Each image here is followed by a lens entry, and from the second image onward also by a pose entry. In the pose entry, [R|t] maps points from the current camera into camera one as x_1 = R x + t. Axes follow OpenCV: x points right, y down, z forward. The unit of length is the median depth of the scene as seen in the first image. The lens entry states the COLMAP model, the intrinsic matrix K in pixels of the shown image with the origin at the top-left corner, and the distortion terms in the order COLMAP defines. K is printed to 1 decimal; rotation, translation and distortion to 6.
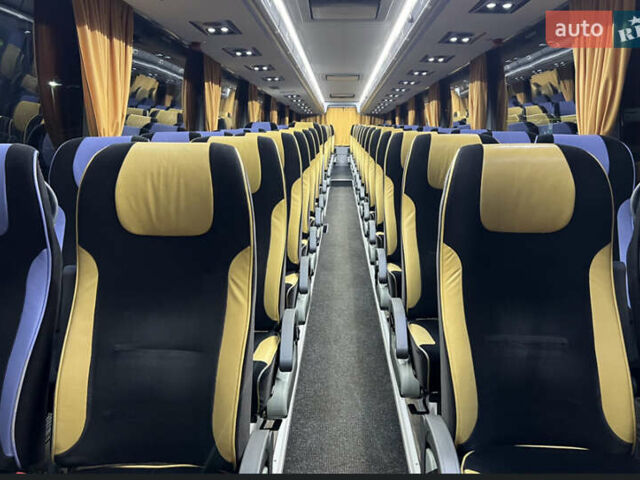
lens RADIAL K [[544.6, 0, 320.0], [0, 544.6, 240.0], [0, 0, 1]] dist [0.012611, -0.001702]
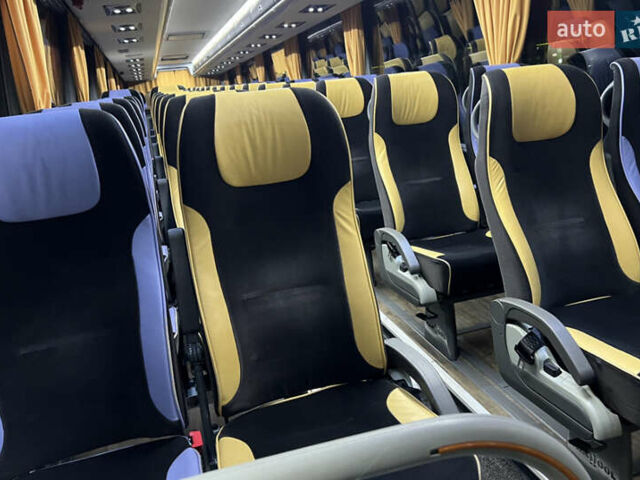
lens RADIAL K [[529.8, 0, 321.0], [0, 529.8, 254.7], [0, 0, 1]] dist [0.106597, -0.186641]
pose [[0.932766, -0.184184, 0.309877, -0.518460], [0.154148, 0.980856, 0.118997, 0.020523], [-0.325862, -0.063230, 0.943301, 0.008243]]
